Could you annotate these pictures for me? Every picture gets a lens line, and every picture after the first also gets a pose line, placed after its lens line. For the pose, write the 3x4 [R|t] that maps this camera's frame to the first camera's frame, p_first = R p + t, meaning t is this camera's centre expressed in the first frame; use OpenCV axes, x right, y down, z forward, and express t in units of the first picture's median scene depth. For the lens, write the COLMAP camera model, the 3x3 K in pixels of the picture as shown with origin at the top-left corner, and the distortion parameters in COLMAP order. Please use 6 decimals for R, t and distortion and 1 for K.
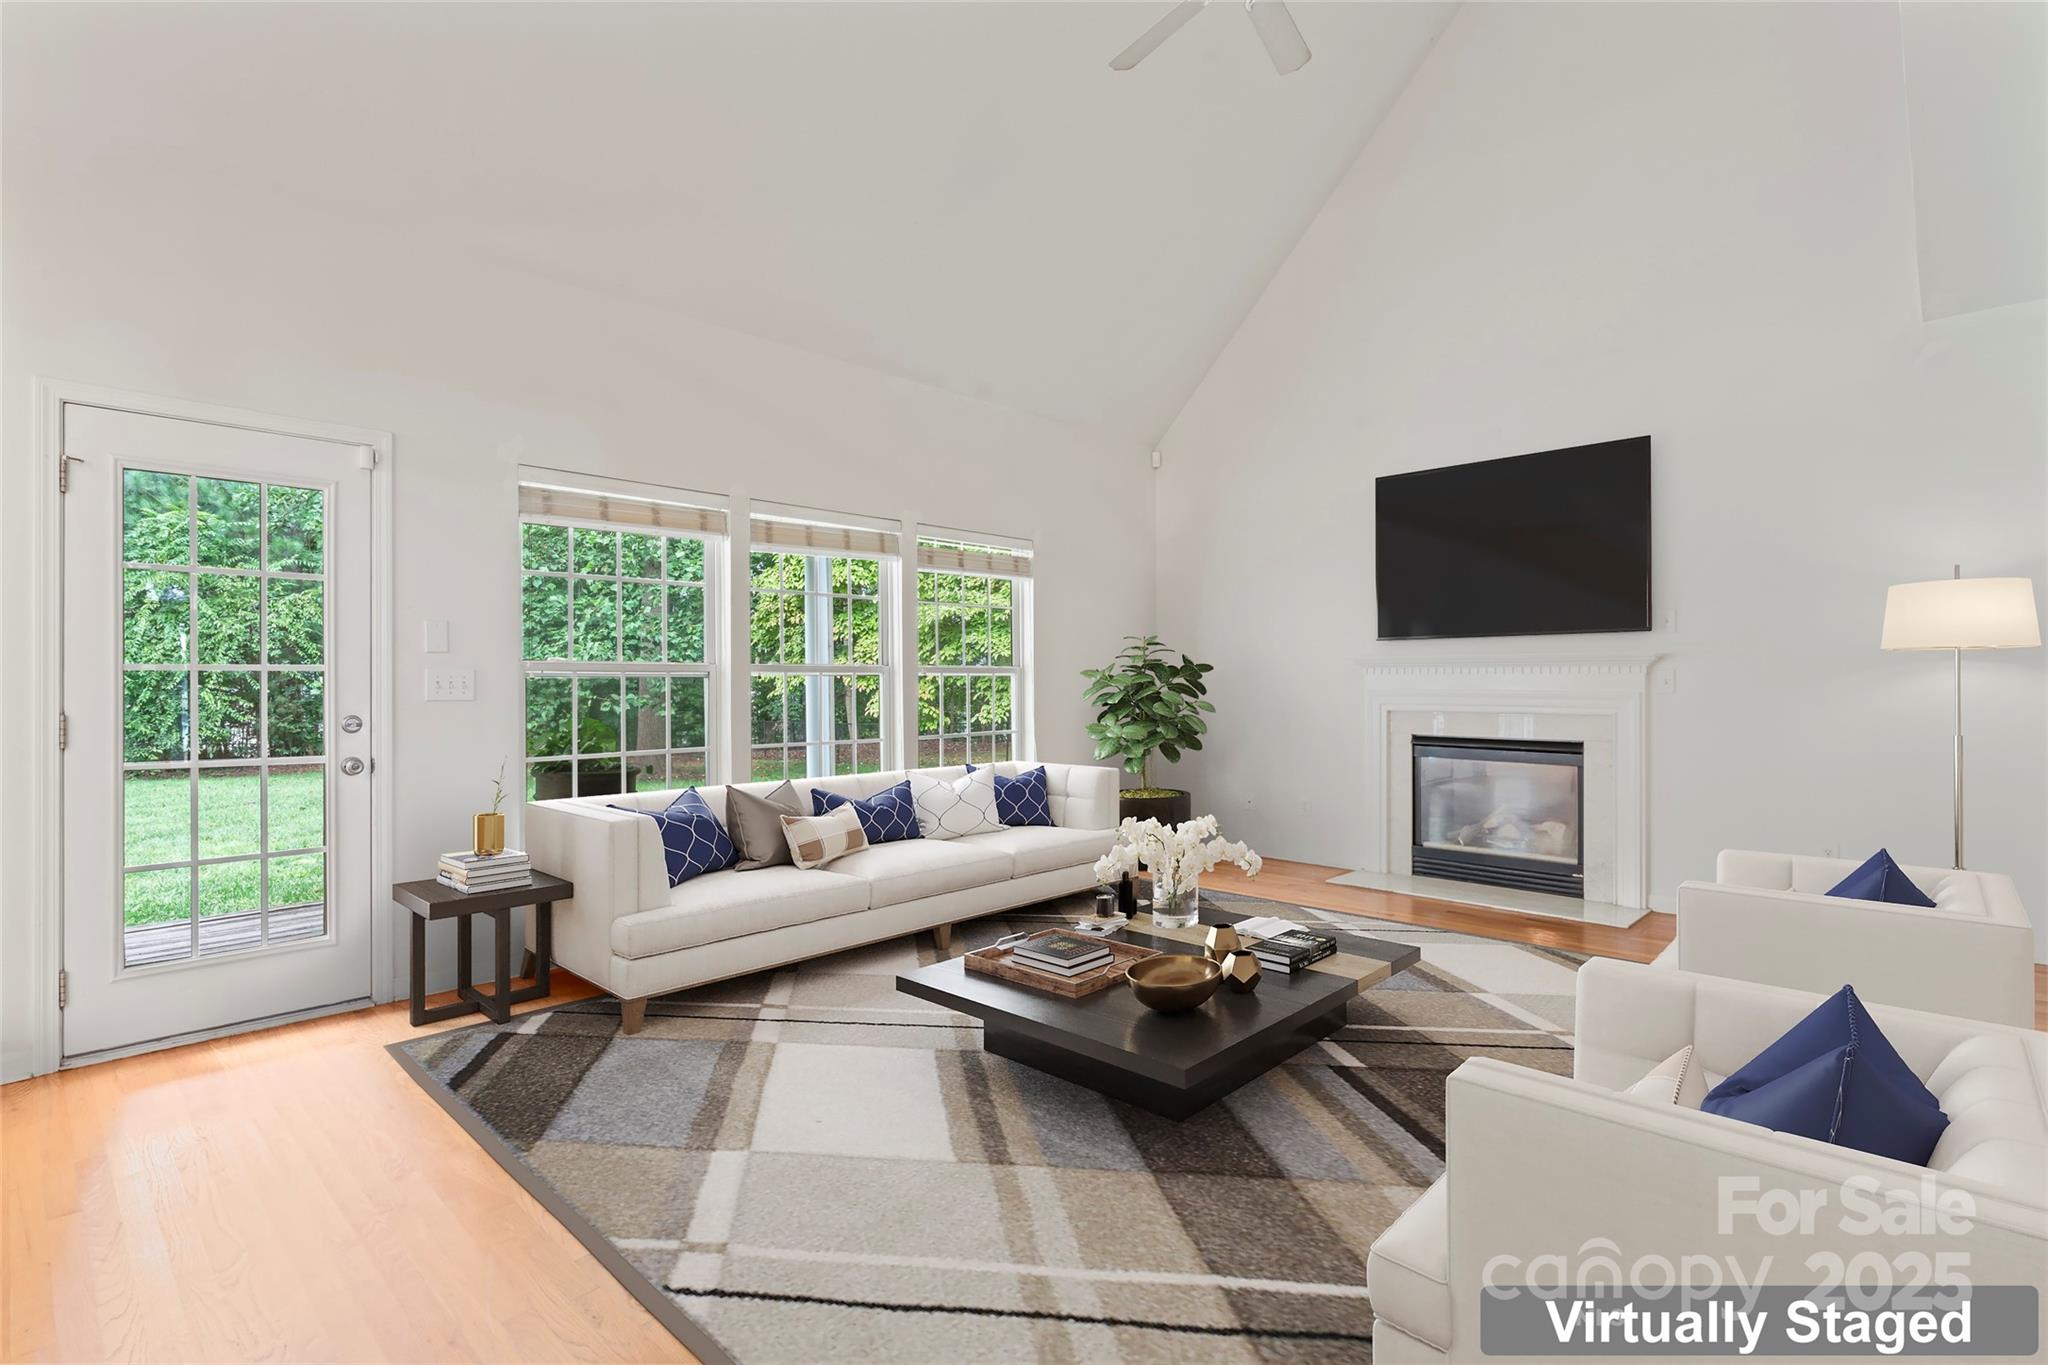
lens RADIAL K [[989.8, 0, 1024.0], [0, 989.8, 682.5], [0, 0, 1]] dist [0.002019, 0.000565]
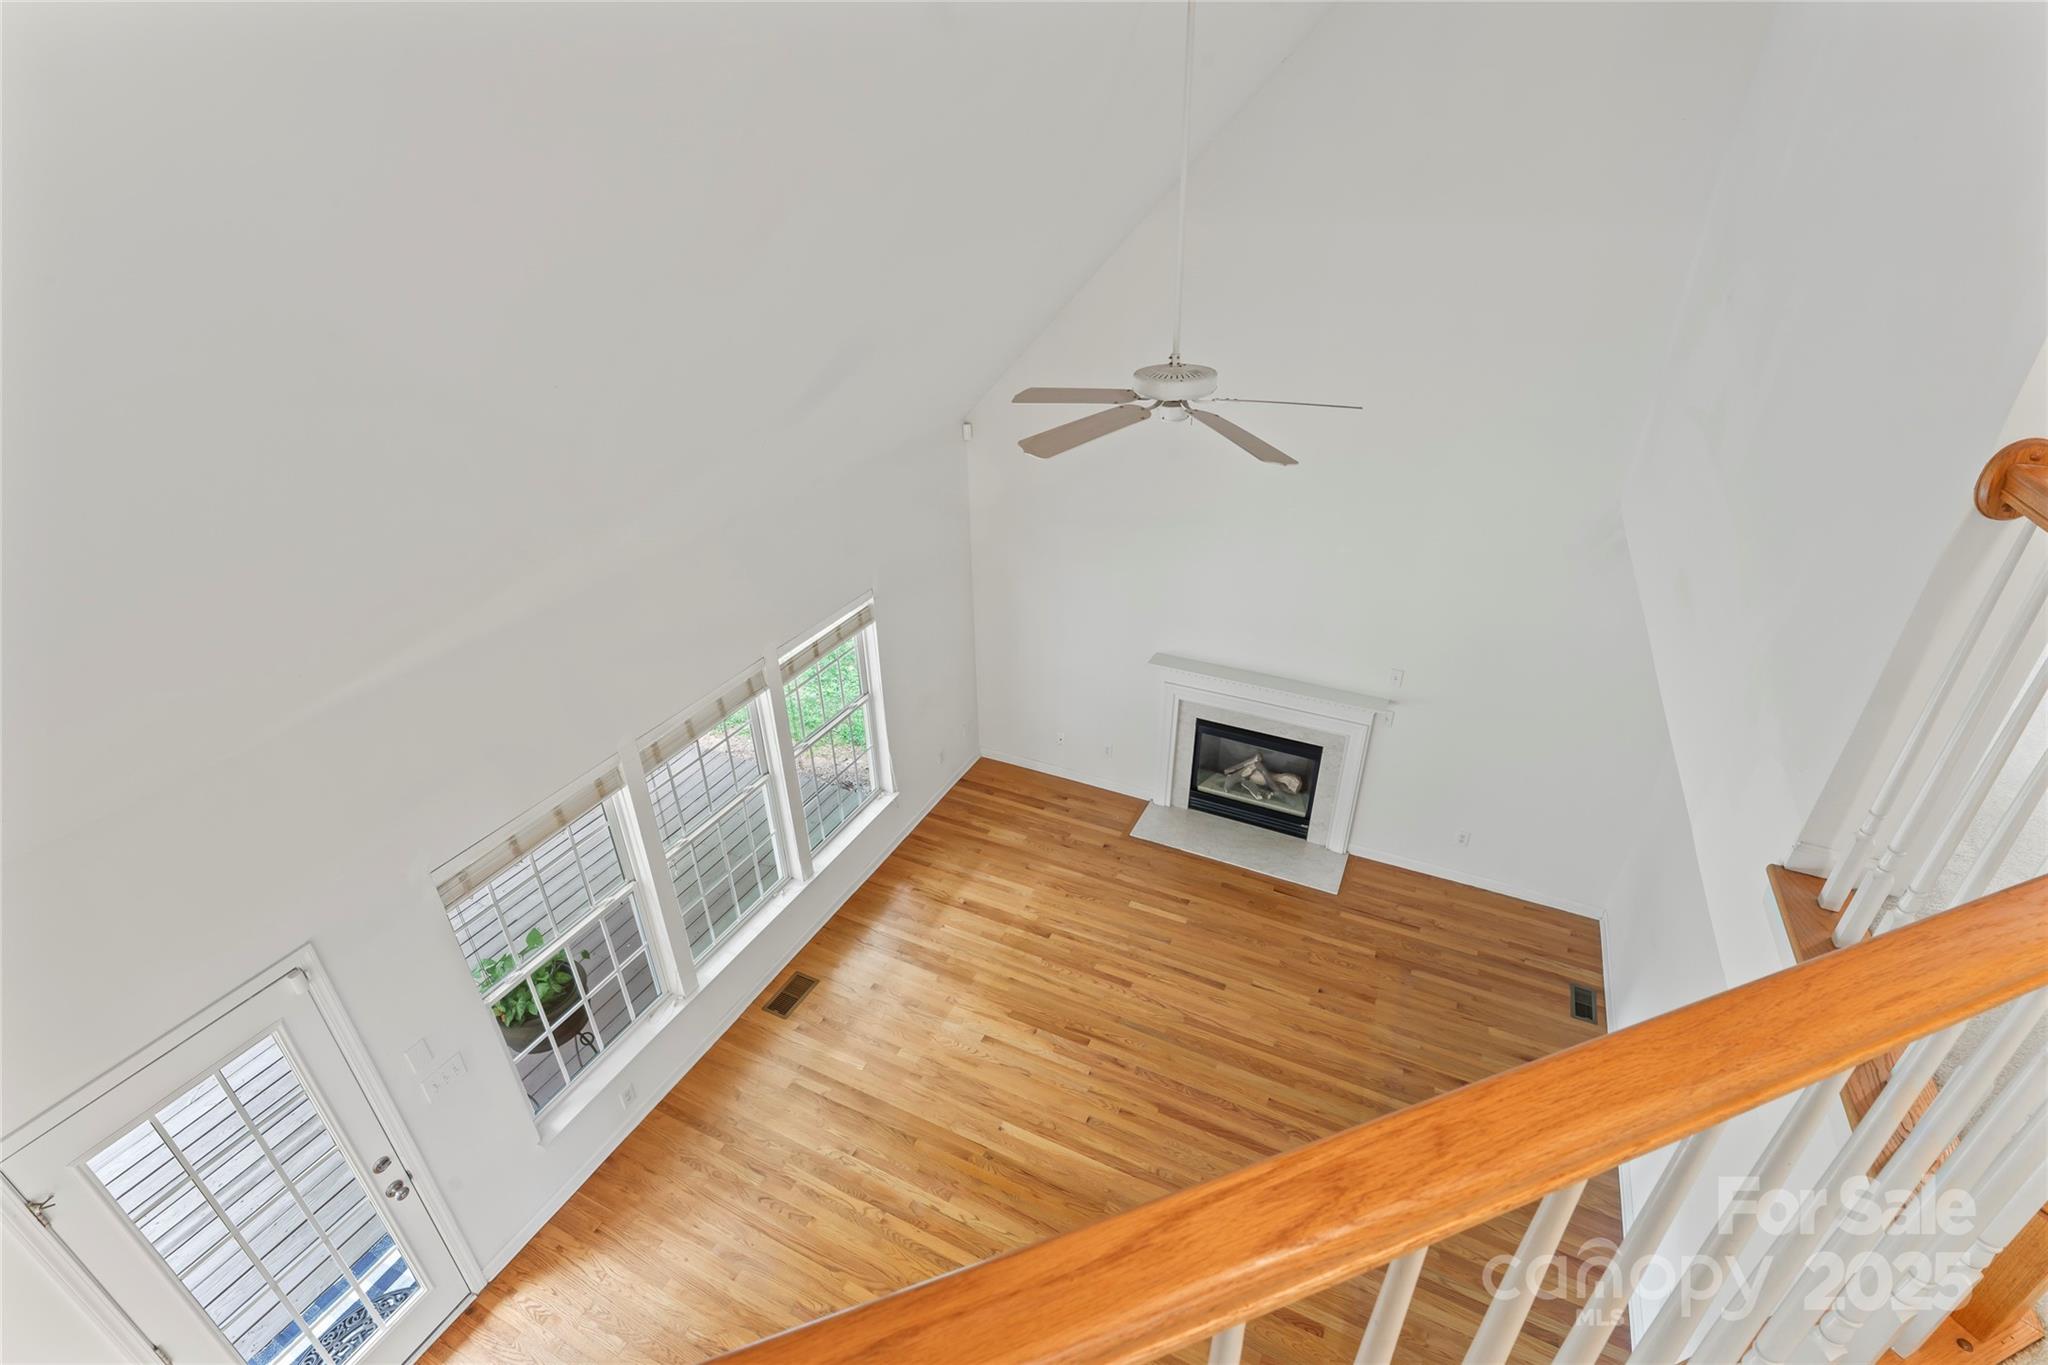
lens RADIAL K [[929.5, 0, 1021.7], [0, 929.5, 677.1], [0, 0, 1]] dist [0.000334, -0.000676]
pose [[0.956734, -0.151239, 0.248569, -0.128810], [0.013177, 0.875941, 0.482238, -0.701396], [-0.290665, -0.458099, 0.840036, 0.128803]]
